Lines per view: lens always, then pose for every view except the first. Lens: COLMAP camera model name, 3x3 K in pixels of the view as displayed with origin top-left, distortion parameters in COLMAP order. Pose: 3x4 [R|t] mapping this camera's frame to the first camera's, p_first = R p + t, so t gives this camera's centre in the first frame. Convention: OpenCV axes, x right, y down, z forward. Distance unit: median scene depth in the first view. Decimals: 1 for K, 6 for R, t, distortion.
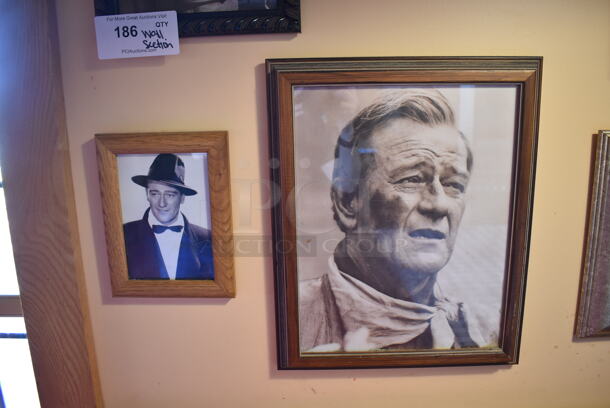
lens RADIAL K [[476.0, 0, 305.0], [0, 476.0, 204.0], [0, 0, 1]] dist [-0.095643, 0.008222]
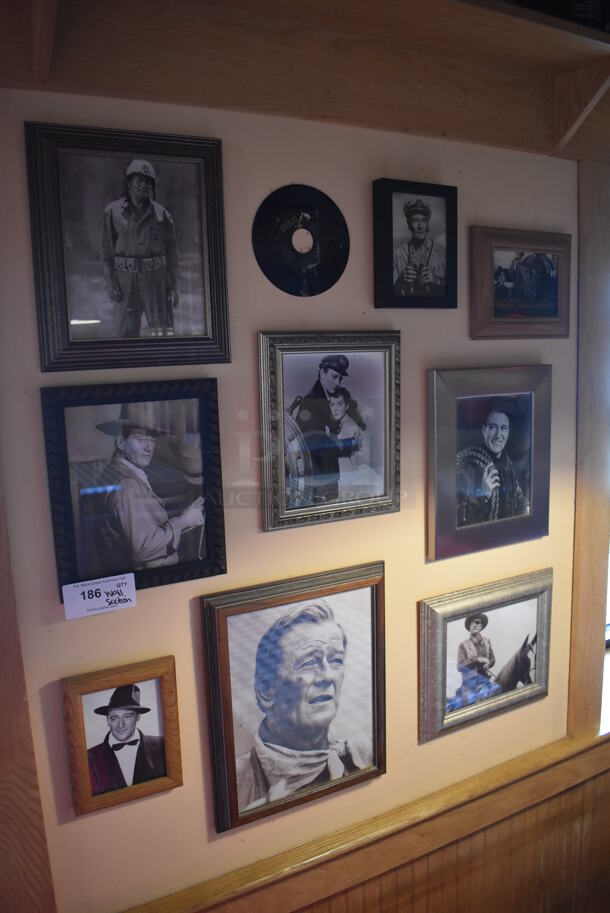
lens RADIAL K [[712.5, 0, 305.0], [0, 712.5, 456.5], [0, 0, 1]] dist [-0.095643, 0.008222]
pose [[0.871429, -0.078802, 0.484150, -0.695026], [0.113832, 0.992554, -0.043336, -0.537835], [-0.477130, 0.092876, 0.873911, -0.790558]]
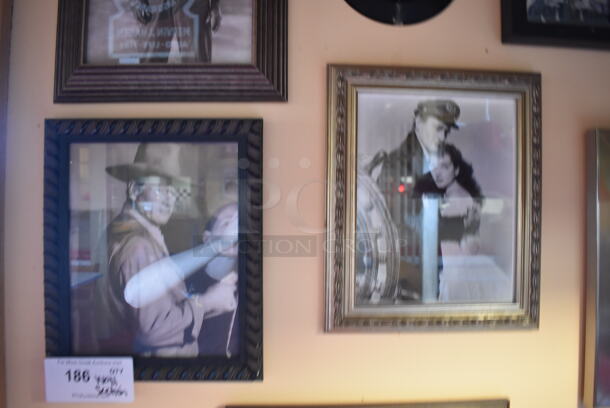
lens RADIAL K [[476.0, 0, 305.0], [0, 476.0, 204.0], [0, 0, 1]] dist [-0.095643, 0.008222]
pose [[0.997403, 0.027257, 0.066670, 0.002939], [-0.011478, 0.973951, -0.226469, -0.469231], [-0.071107, 0.225116, 0.971734, -0.017944]]
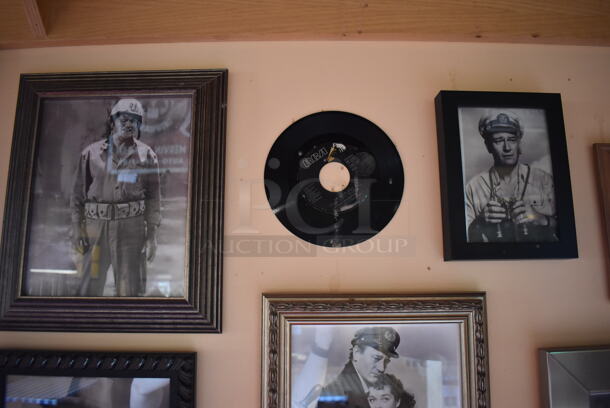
lens RADIAL K [[476.0, 0, 305.0], [0, 476.0, 204.0], [0, 0, 1]] dist [-0.095643, 0.008222]
pose [[0.999003, 0.021484, 0.039122, 0.143142], [-0.004560, 0.921076, -0.389356, -0.746847], [-0.044399, 0.388789, 0.920256, -0.098953]]
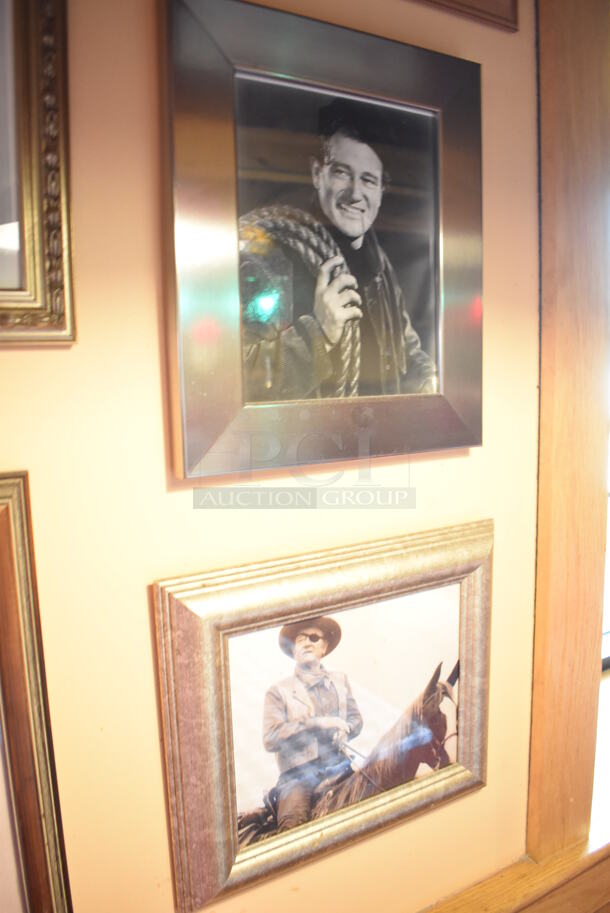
lens RADIAL K [[712.5, 0, 305.0], [0, 712.5, 456.5], [0, 0, 1]] dist [-0.095643, 0.008222]
pose [[0.851321, -0.070048, 0.519949, 0.342486], [0.113970, 0.992072, -0.052952, -0.240391], [-0.512117, 0.104338, 0.852555, 0.122134]]
